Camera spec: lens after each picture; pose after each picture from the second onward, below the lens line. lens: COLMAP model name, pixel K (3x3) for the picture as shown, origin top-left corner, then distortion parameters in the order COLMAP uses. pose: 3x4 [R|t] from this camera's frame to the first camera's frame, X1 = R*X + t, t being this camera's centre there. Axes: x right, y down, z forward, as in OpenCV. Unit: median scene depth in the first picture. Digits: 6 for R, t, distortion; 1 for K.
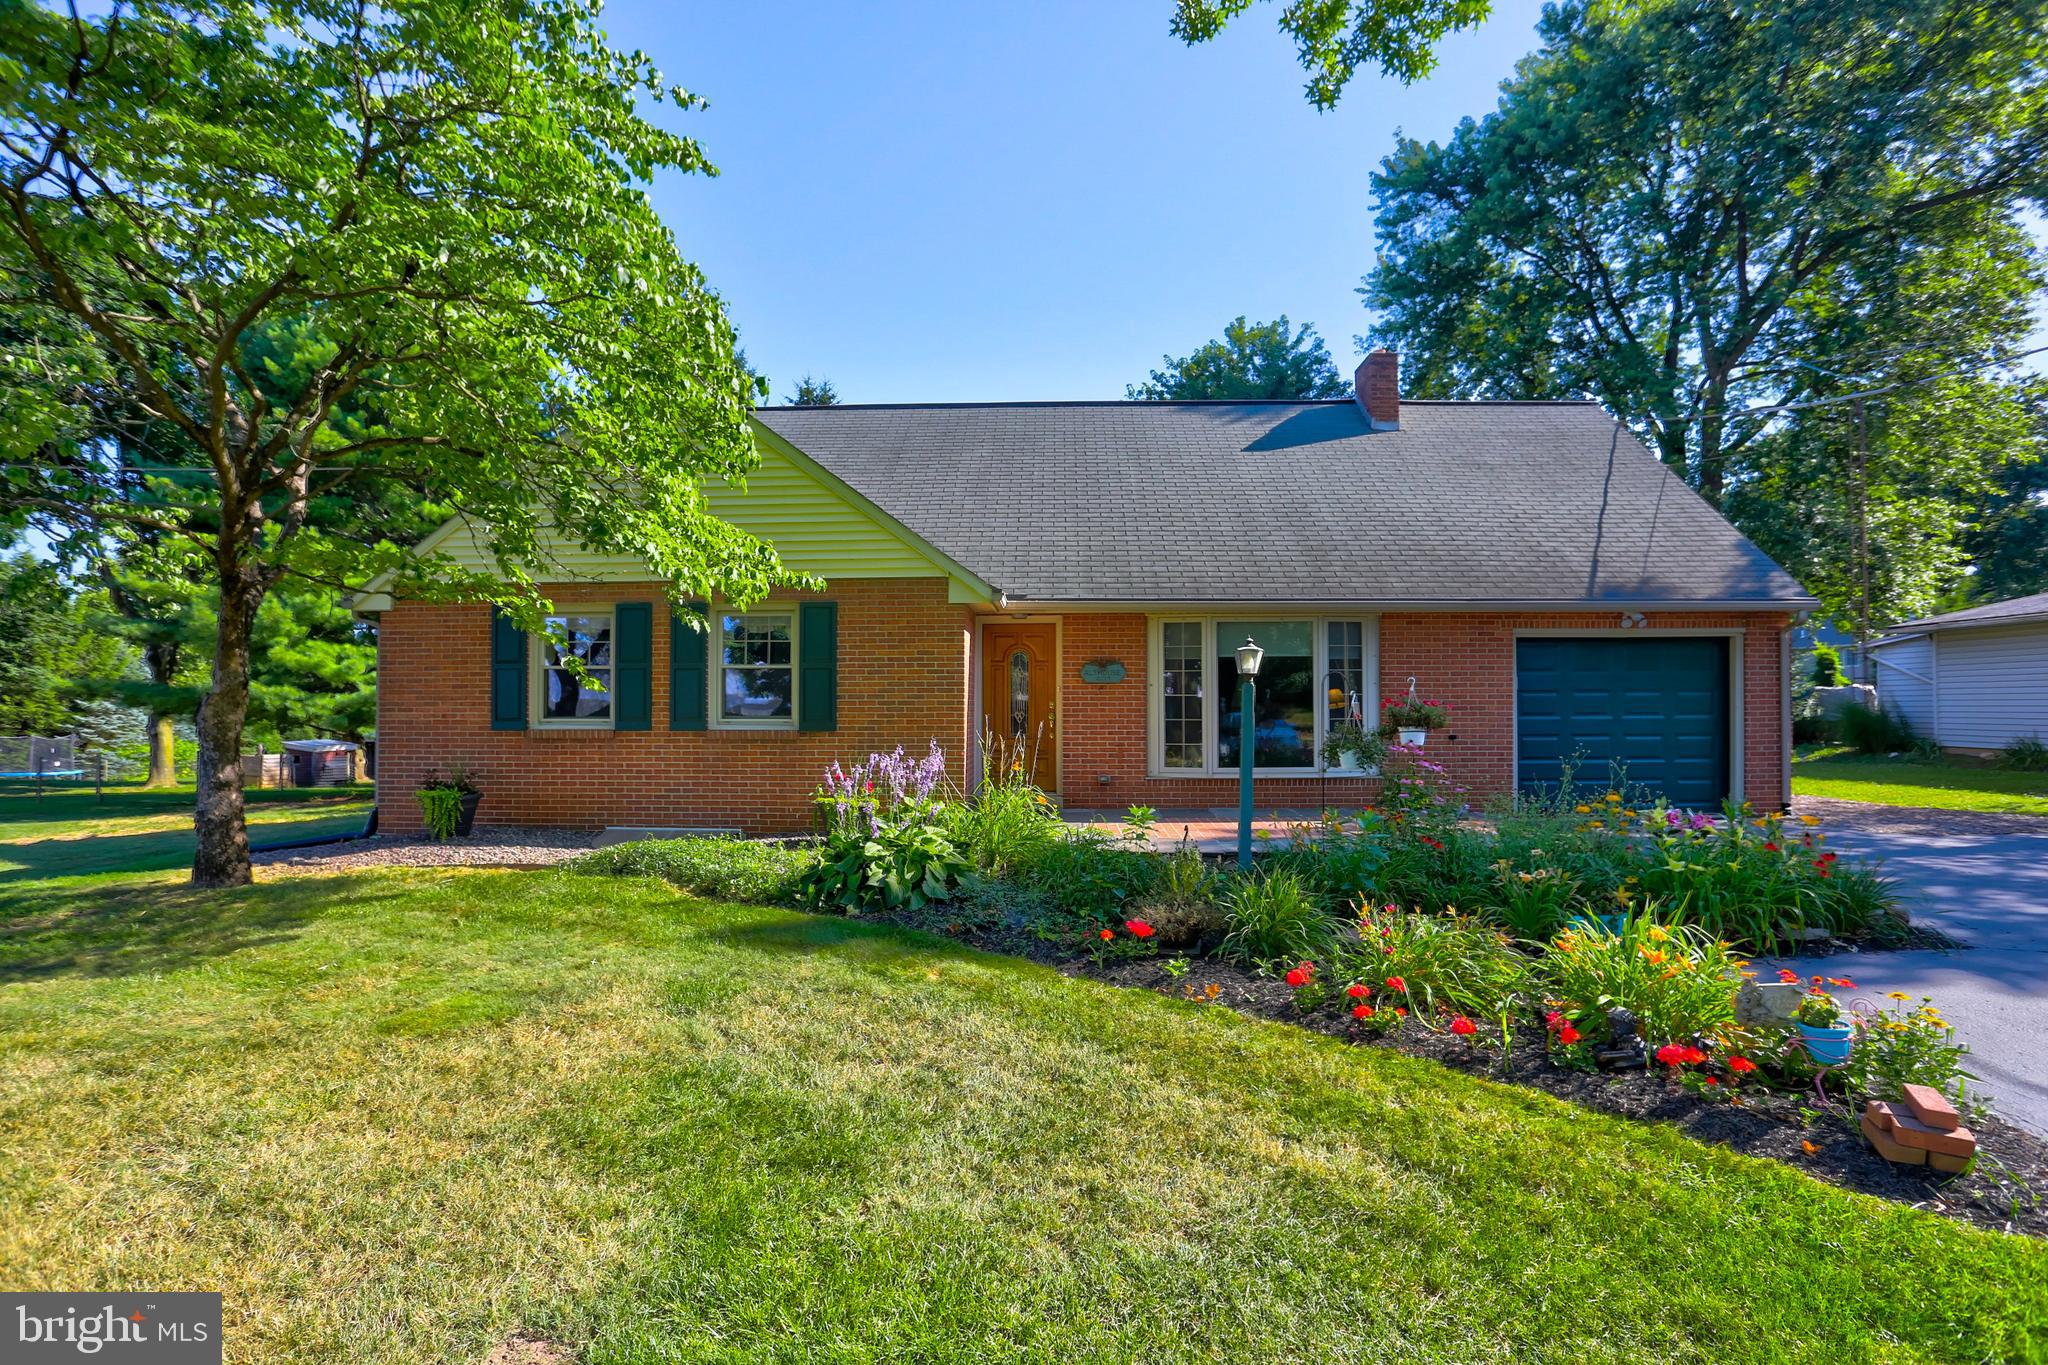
lens RADIAL K [[1016.2, 0, 1004.9], [0, 1016.2, 685.9], [0, 0, 1]] dist [-0.079321, 0.035539]
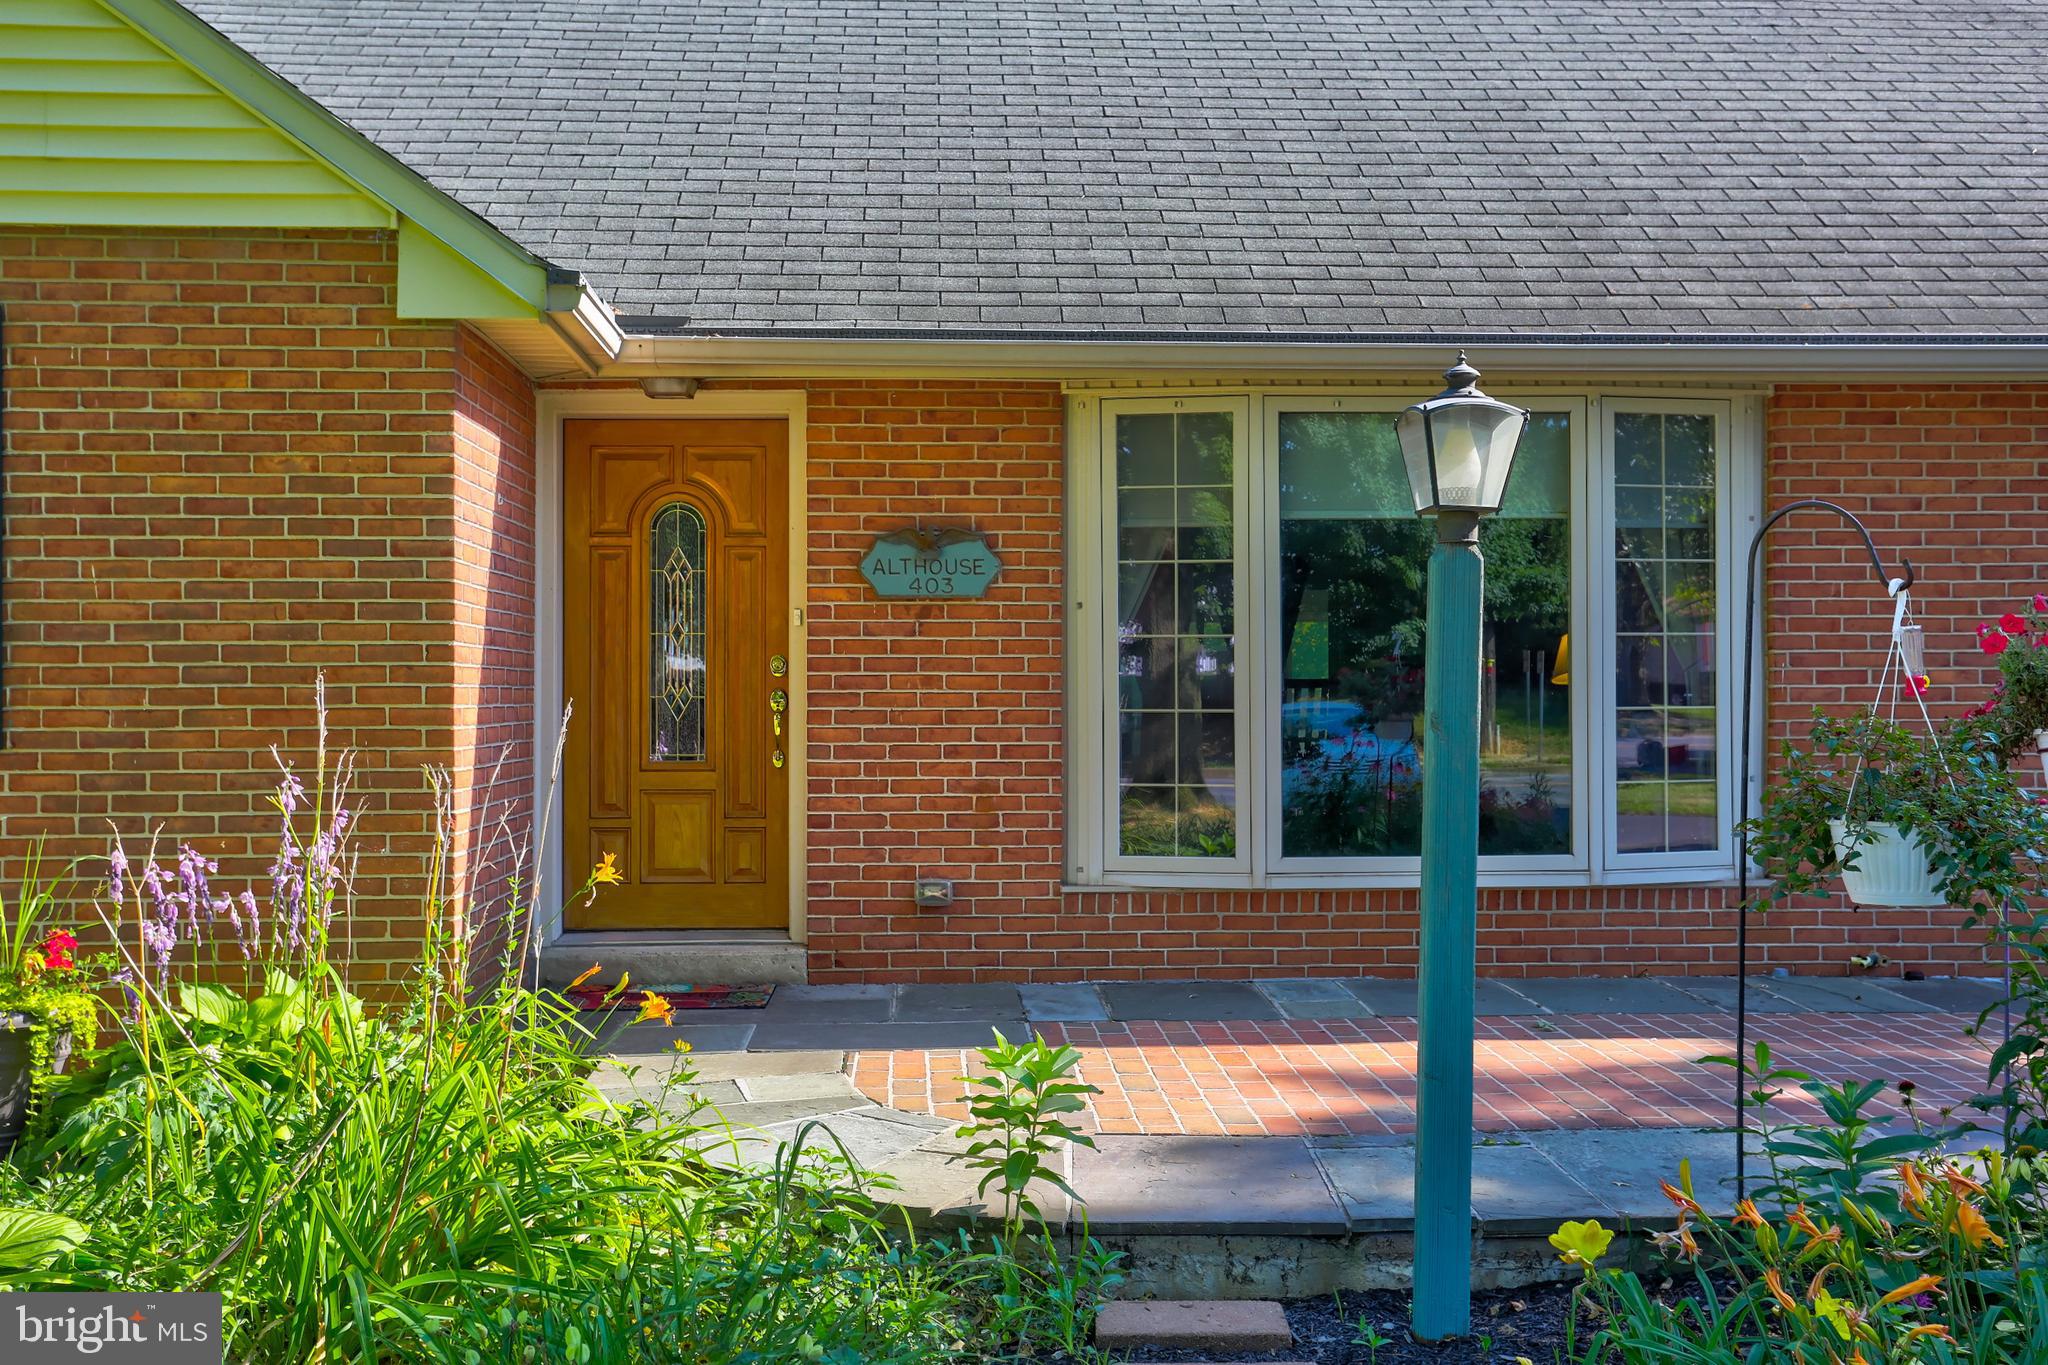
lens RADIAL K [[1877.9, 0, 1012.5], [0, 1877.9, 678.2], [0, 0, 1]] dist [0.006299, 0.002324]
pose [[0.995640, -0.000305, 0.093279, 0.066455], [-0.000362, 0.999974, 0.007133, 0.018364], [-0.093279, -0.007136, 0.995614, 0.399868]]
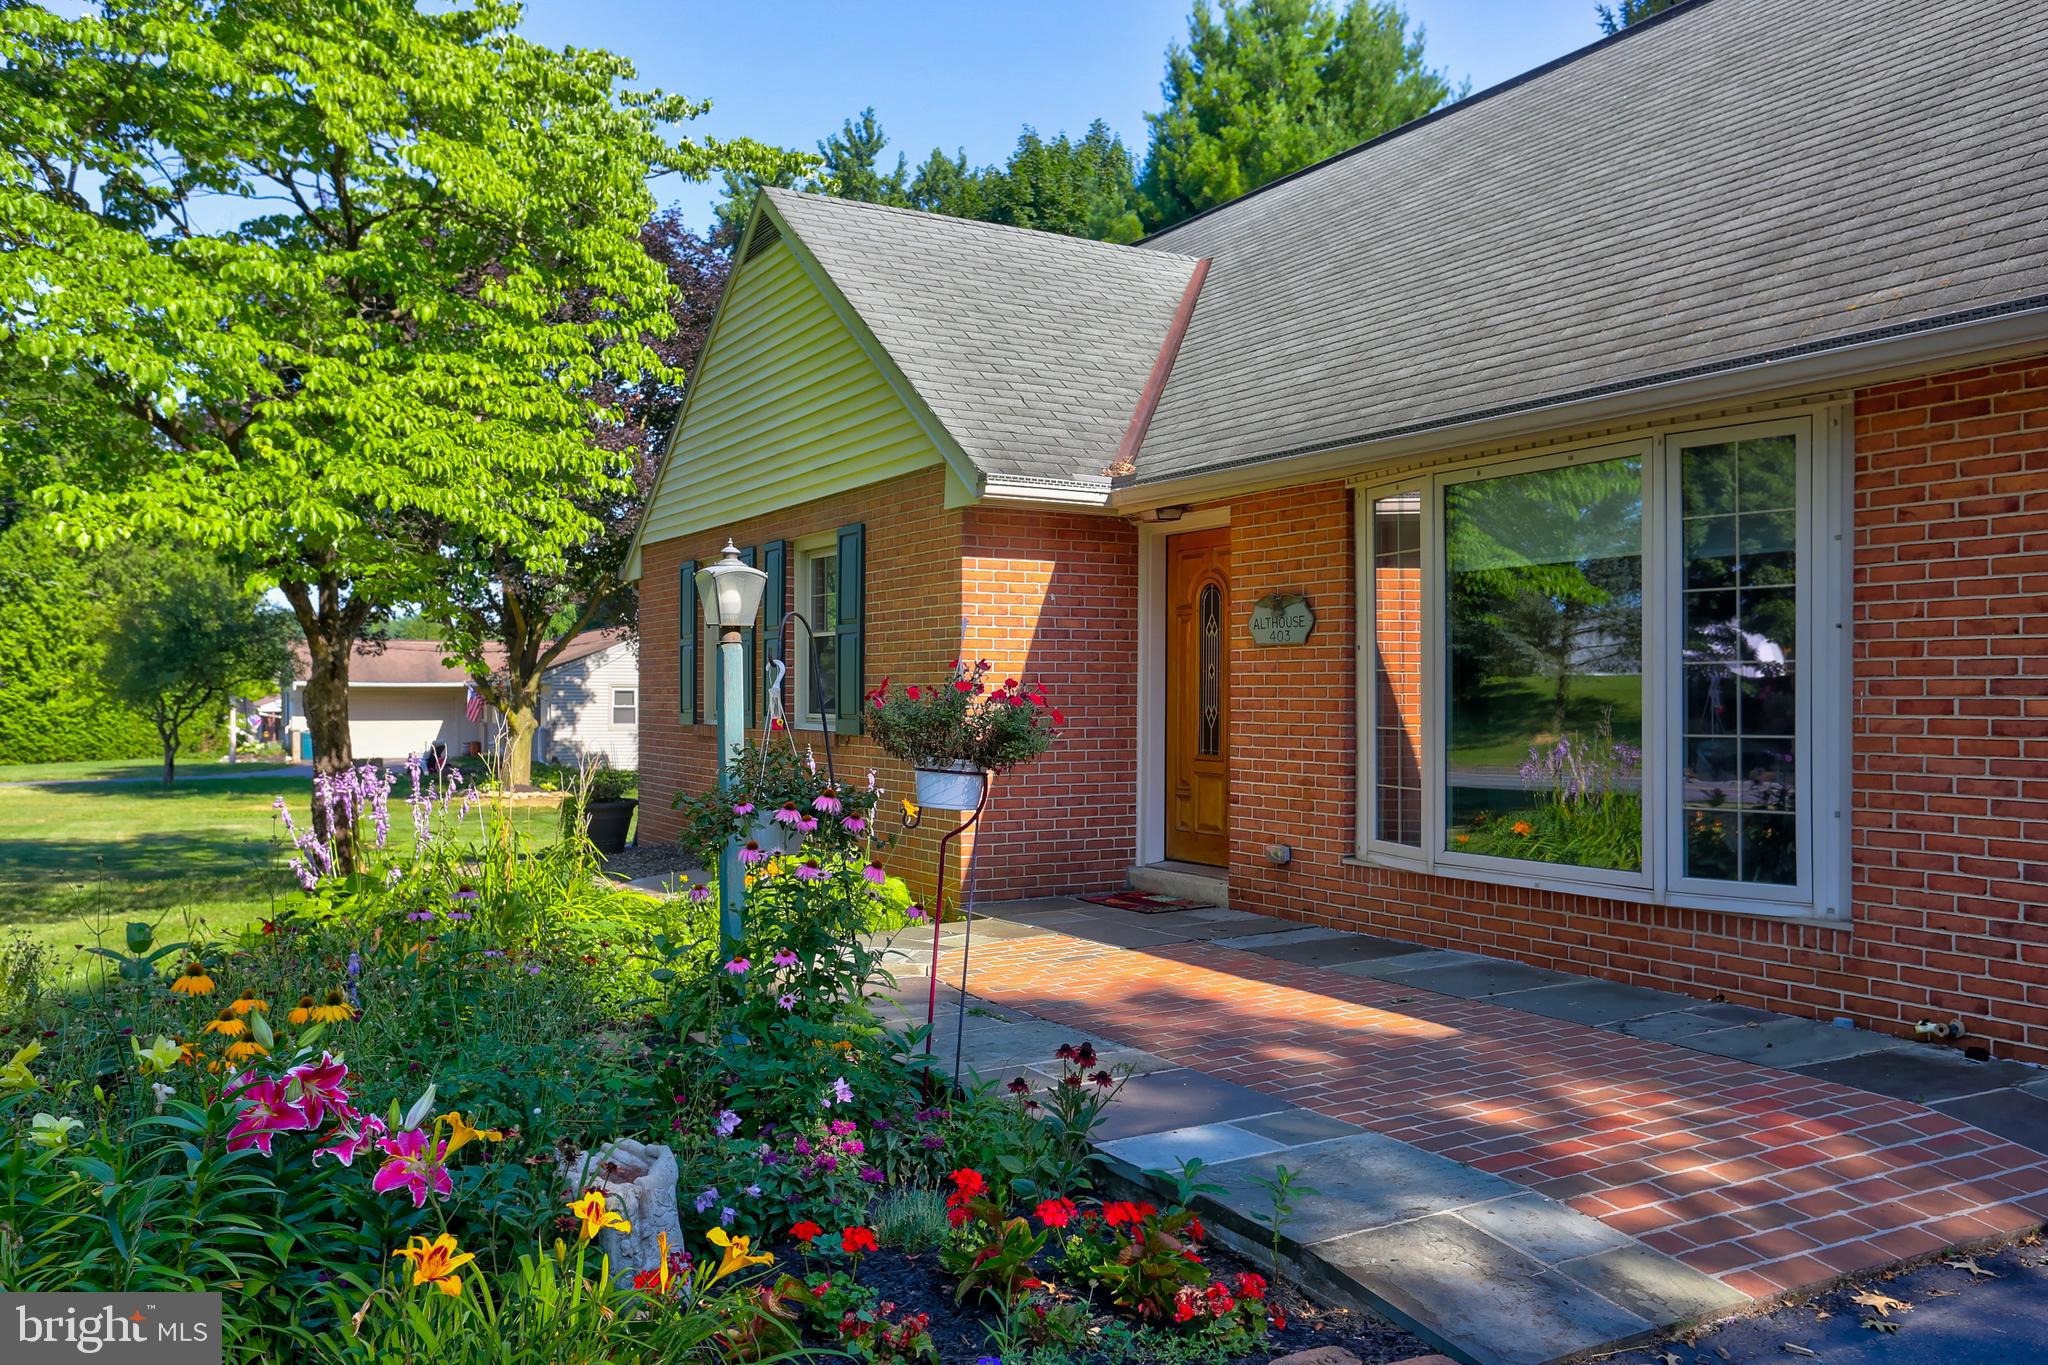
lens RADIAL K [[1623.7, 0, 1006.2], [0, 1623.7, 689.9], [0, 0, 1]] dist [-0.011835, 0.006387]
pose [[0.528417, -0.000573, -0.848985, 0.650408], [0.012799, 0.999892, 0.007291, 0.010388], [0.848889, -0.014719, 0.528367, 0.509625]]
